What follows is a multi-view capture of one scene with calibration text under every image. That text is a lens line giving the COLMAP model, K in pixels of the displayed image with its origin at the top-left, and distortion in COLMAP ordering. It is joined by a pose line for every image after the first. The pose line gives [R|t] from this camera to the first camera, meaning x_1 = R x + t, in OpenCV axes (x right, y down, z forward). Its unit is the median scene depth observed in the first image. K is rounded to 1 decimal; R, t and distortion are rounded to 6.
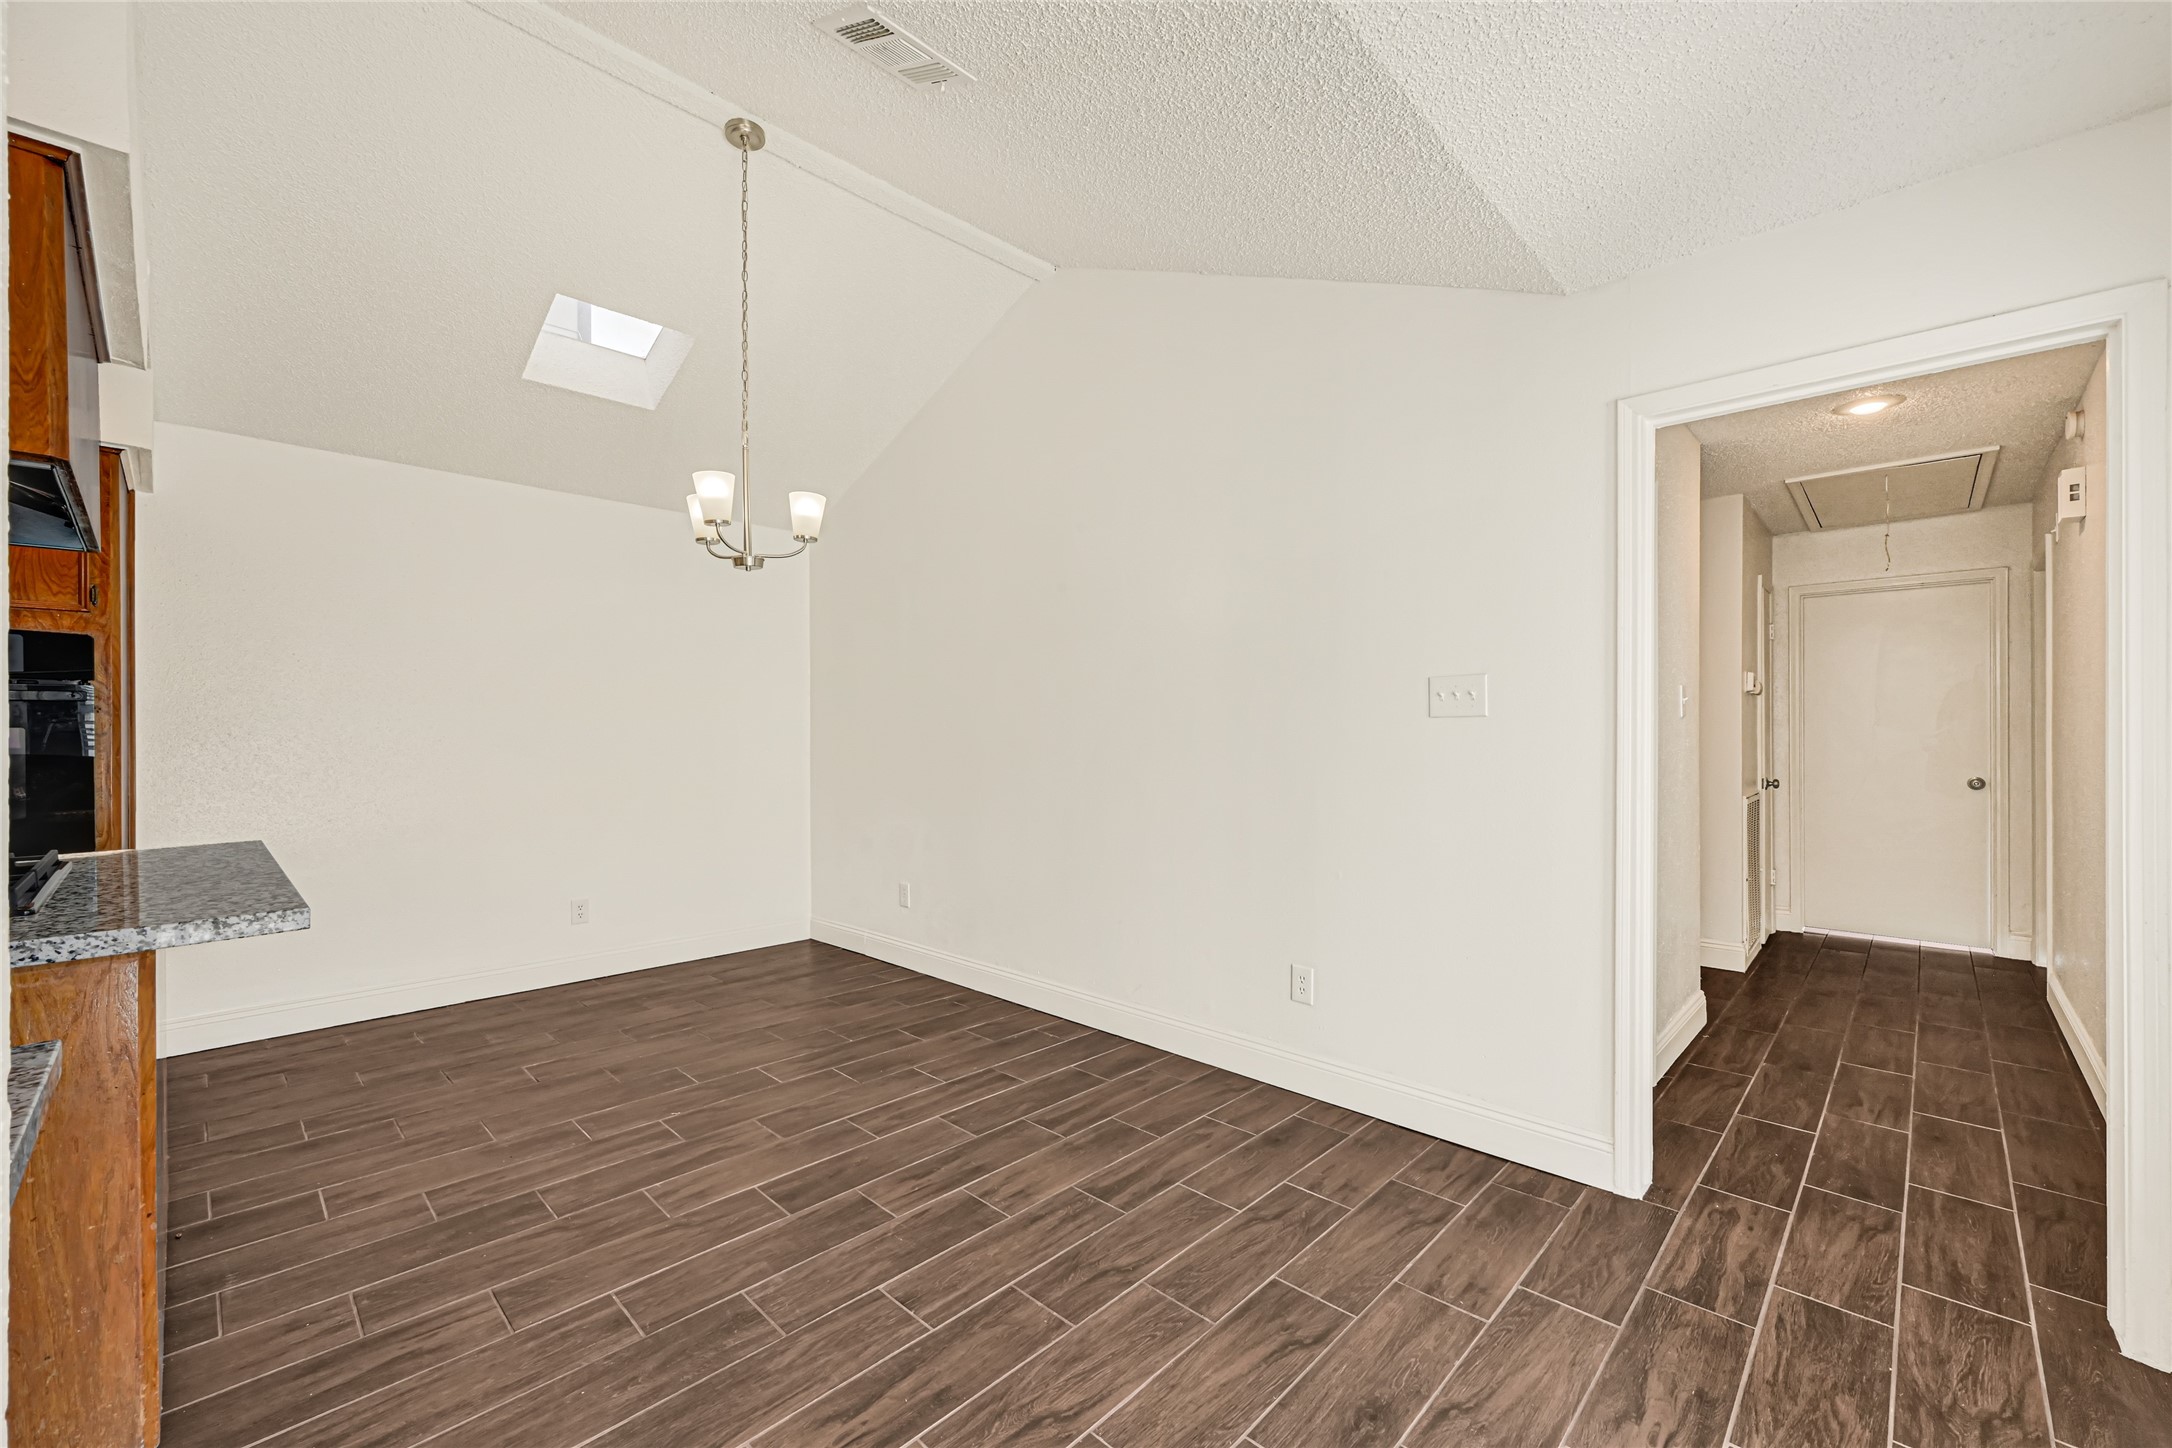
lens RADIAL K [[879.4, 0, 1122.6], [0, 879.4, 733.6], [0, 0, 1]] dist [0.000240, 0.000808]
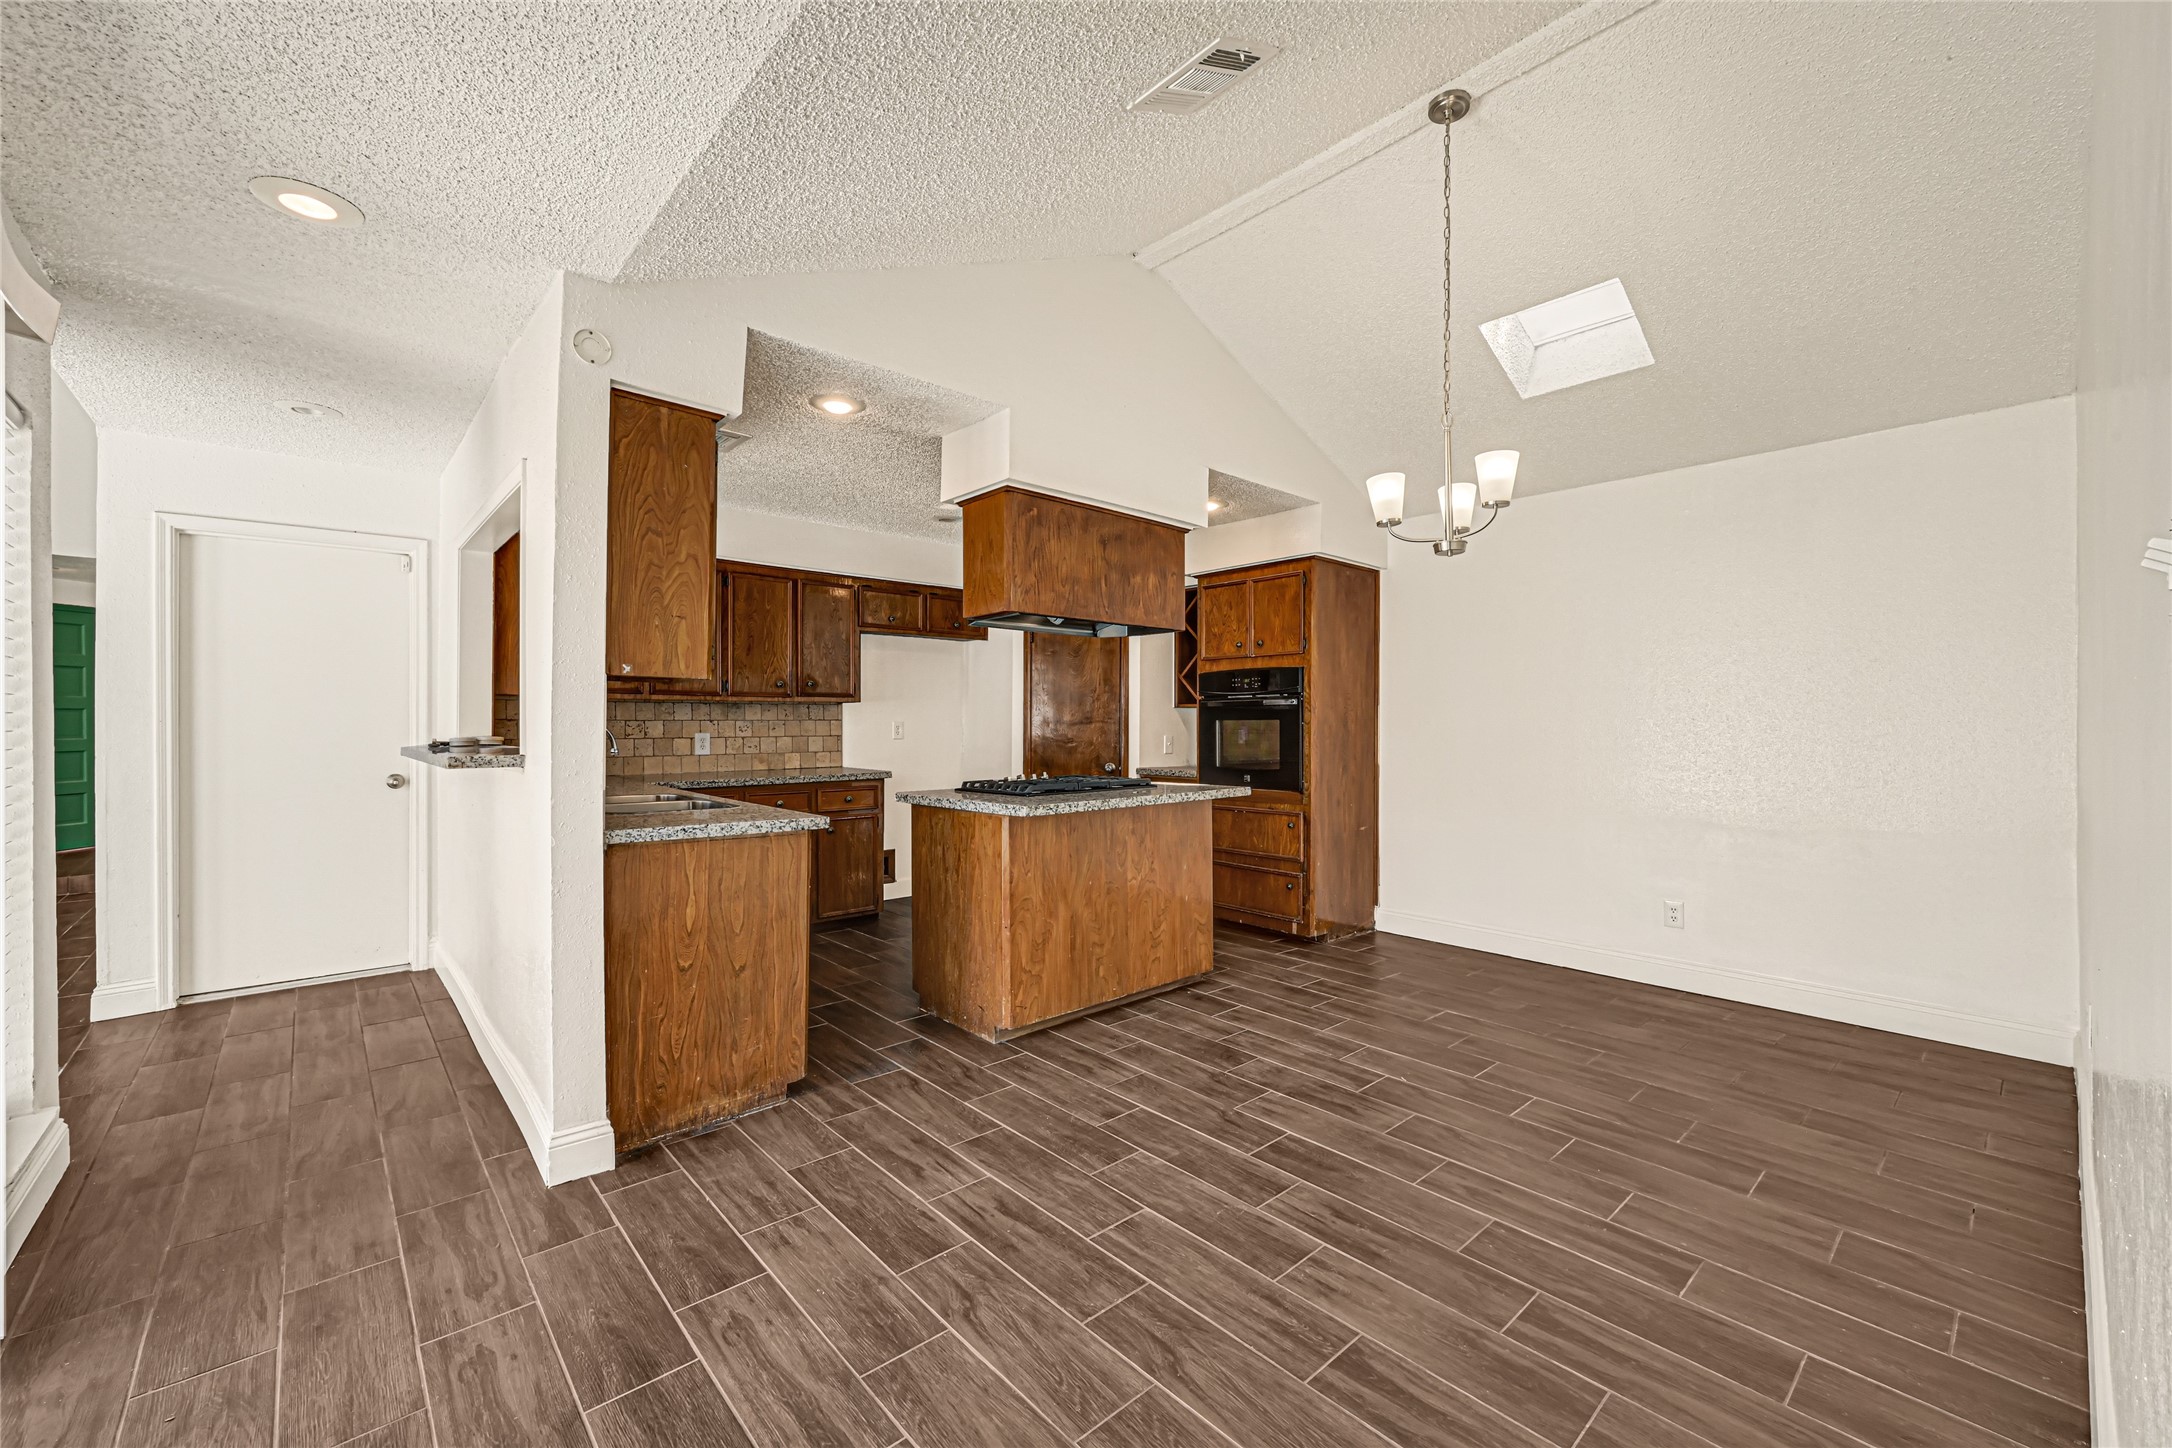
lens RADIAL K [[879.4, 0, 1052.4], [0, 879.4, 722.2], [0, 0, 1]] dist [0.000240, 0.000808]
pose [[-0.124713, 0.000305, -0.992193, 0.654271], [-0.002740, 0.999996, 0.000652, -0.001655], [0.992189, 0.002800, -0.124712, 0.765793]]
